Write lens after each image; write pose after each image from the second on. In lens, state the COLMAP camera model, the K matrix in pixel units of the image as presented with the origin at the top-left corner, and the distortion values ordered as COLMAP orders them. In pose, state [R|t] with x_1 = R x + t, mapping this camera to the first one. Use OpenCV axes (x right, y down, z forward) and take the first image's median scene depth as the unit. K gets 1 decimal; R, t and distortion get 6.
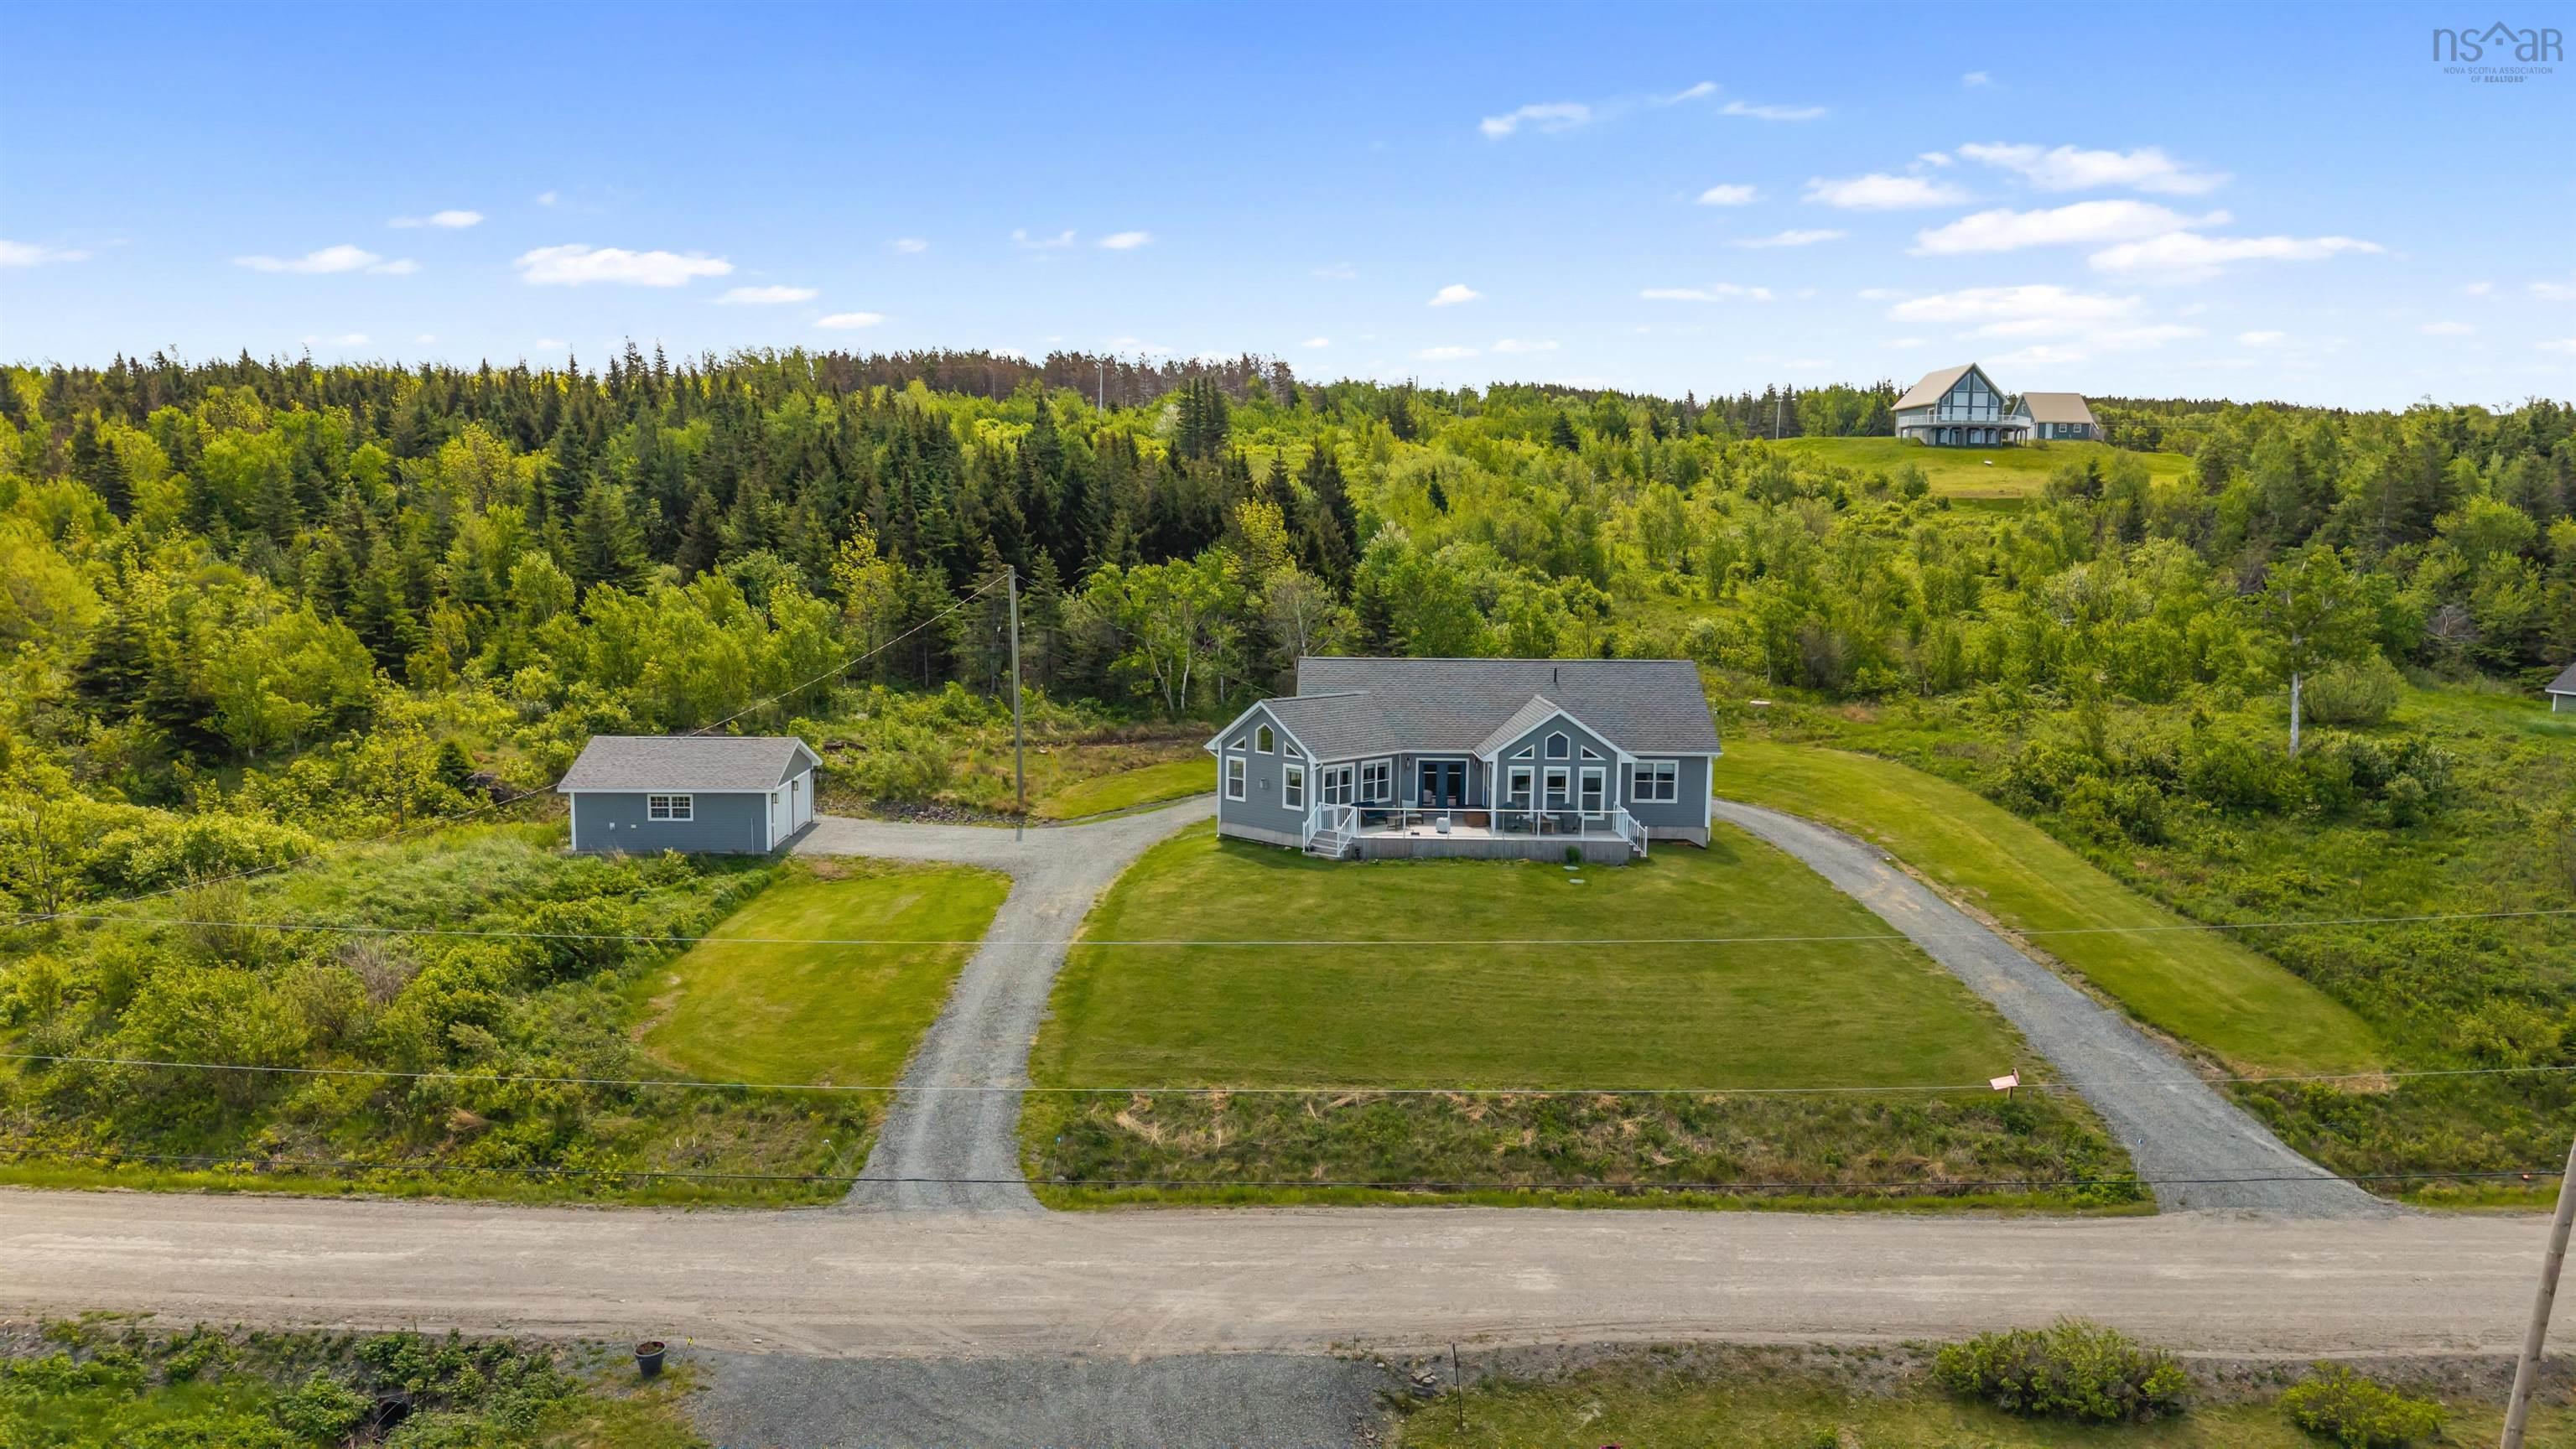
lens RADIAL K [[1762.7, 0, 1279.6], [0, 1762.7, 629.6], [0, 0, 1]] dist [0.070749, -0.083192]
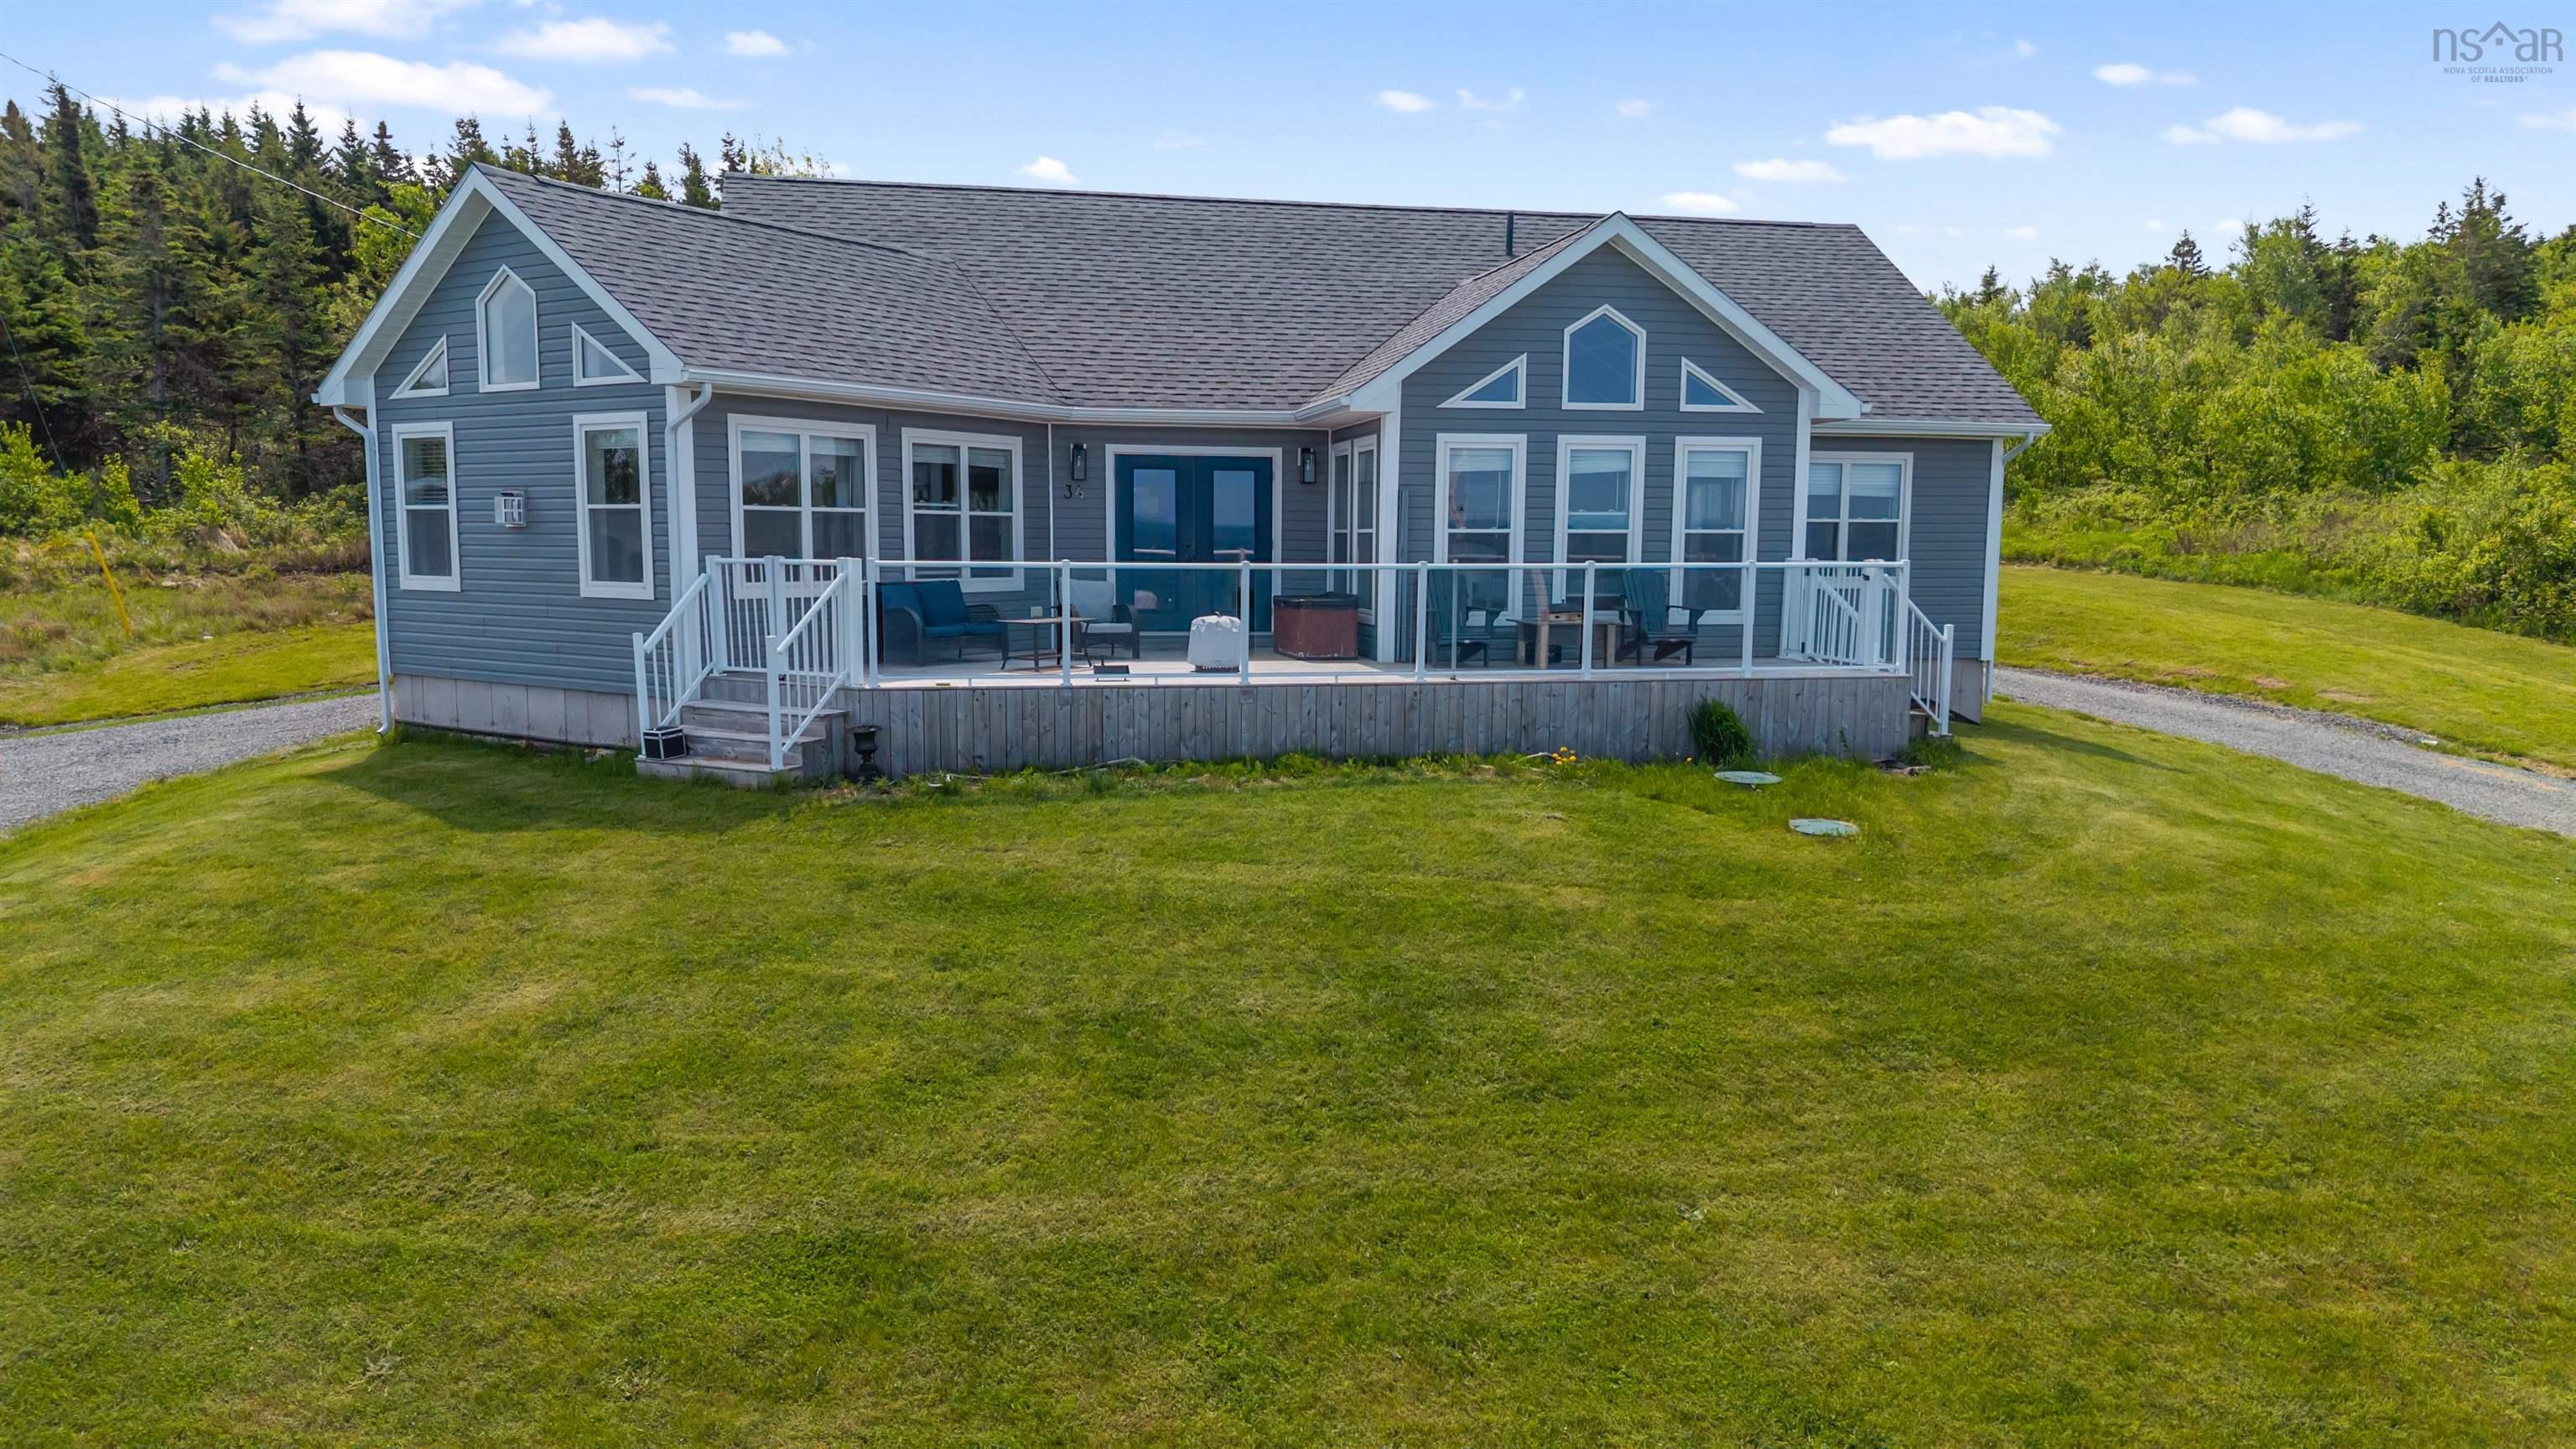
lens RADIAL K [[1762.7, 0, 1279.6], [0, 1762.7, 629.6], [0, 0, 1]] dist [0.070749, -0.083192]
pose [[0.983323, -0.019834, 0.180782, 0.054510], [0.018230, 0.999778, 0.010530, 0.106040], [-0.180951, -0.007058, 0.983467, 0.738541]]
